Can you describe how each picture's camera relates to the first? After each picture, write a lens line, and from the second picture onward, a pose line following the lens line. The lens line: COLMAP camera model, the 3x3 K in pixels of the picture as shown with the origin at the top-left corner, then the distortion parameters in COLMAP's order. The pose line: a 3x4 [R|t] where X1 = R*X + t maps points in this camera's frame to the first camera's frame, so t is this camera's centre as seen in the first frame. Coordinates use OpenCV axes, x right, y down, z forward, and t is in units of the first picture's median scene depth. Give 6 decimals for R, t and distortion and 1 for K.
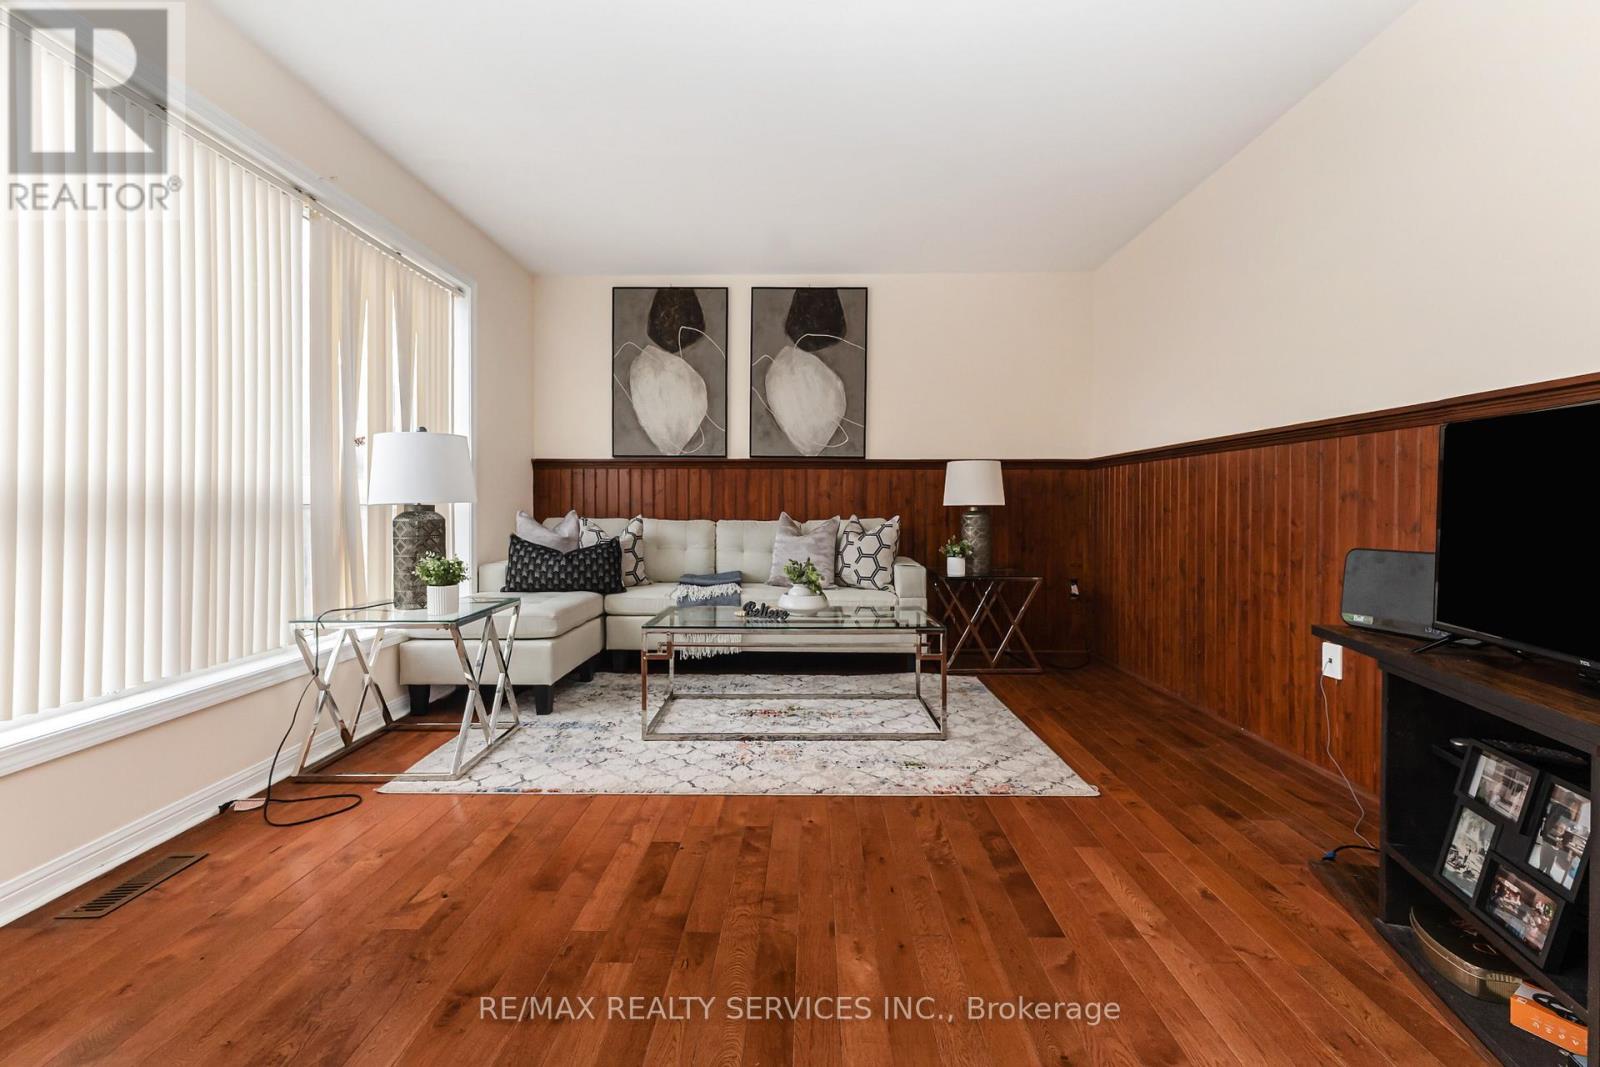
lens RADIAL K [[684.5, 0, 804.1], [0, 684.5, 517.1], [0, 0, 1]] dist [0.010519, 0.000017]
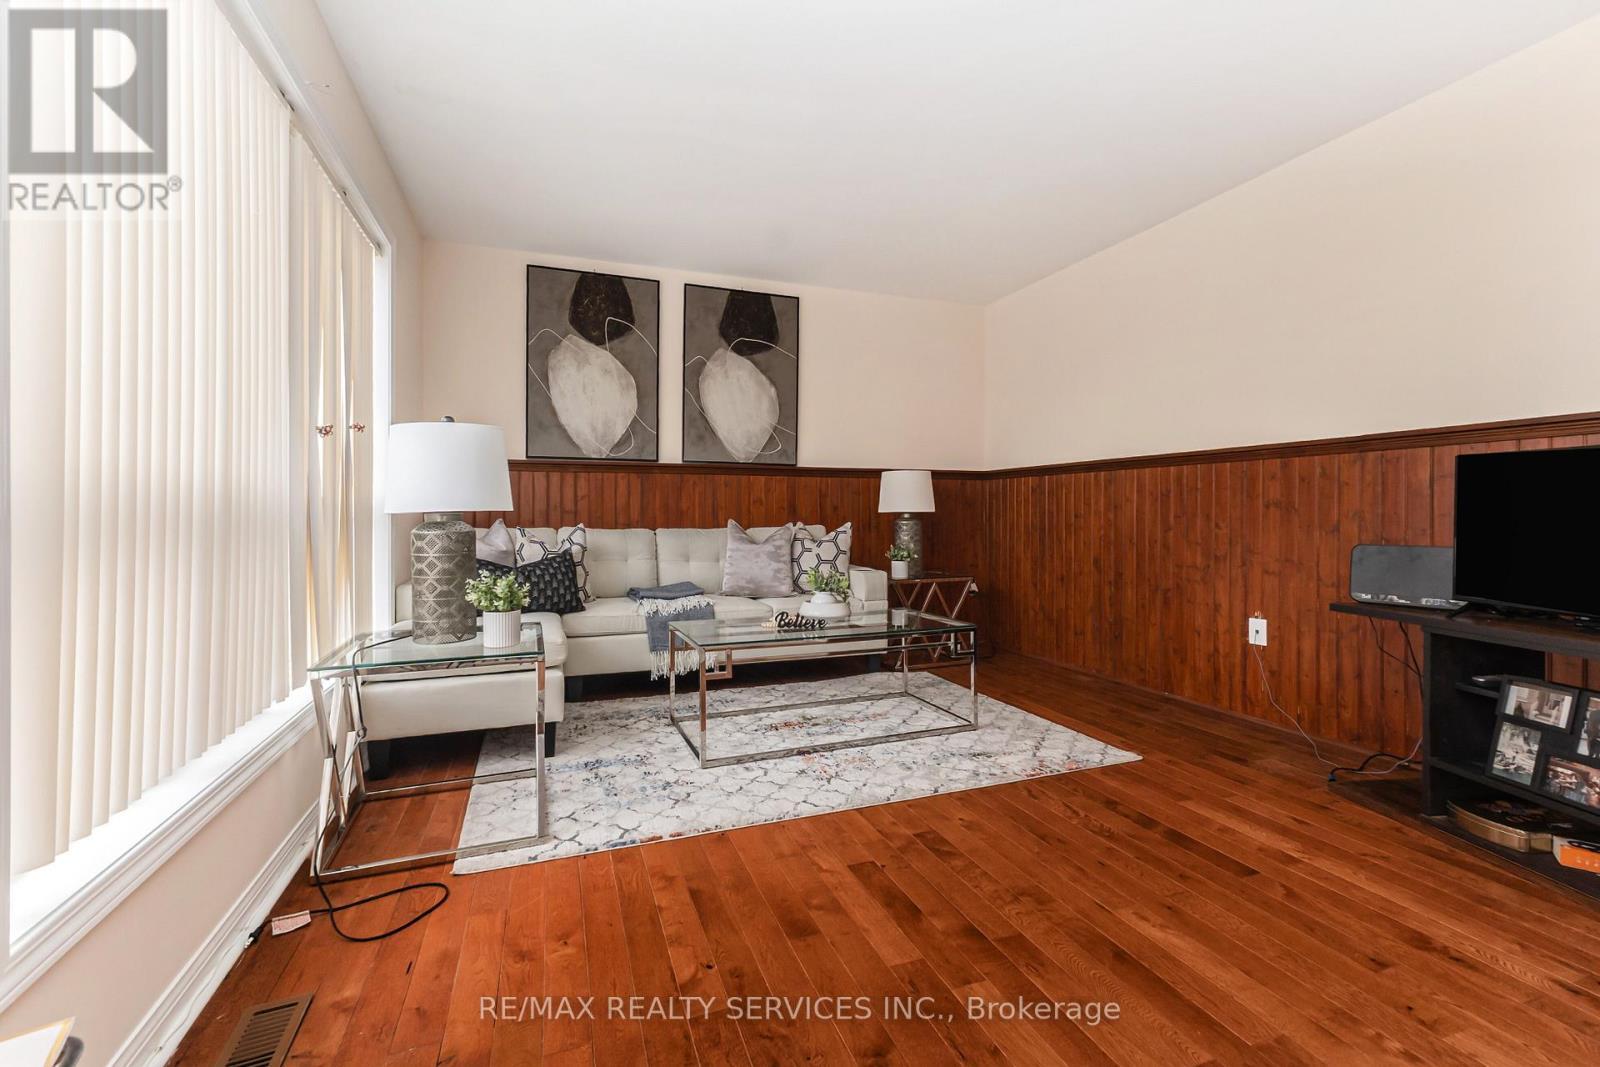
lens RADIAL K [[684.5, 0, 804.1], [0, 684.5, 517.1], [0, 0, 1]] dist [0.010519, 0.000017]
pose [[0.931538, -0.004433, 0.363618, -0.343065], [0.007827, 0.999938, -0.007861, -0.002659], [-0.363560, 0.010169, 0.931515, 0.070280]]
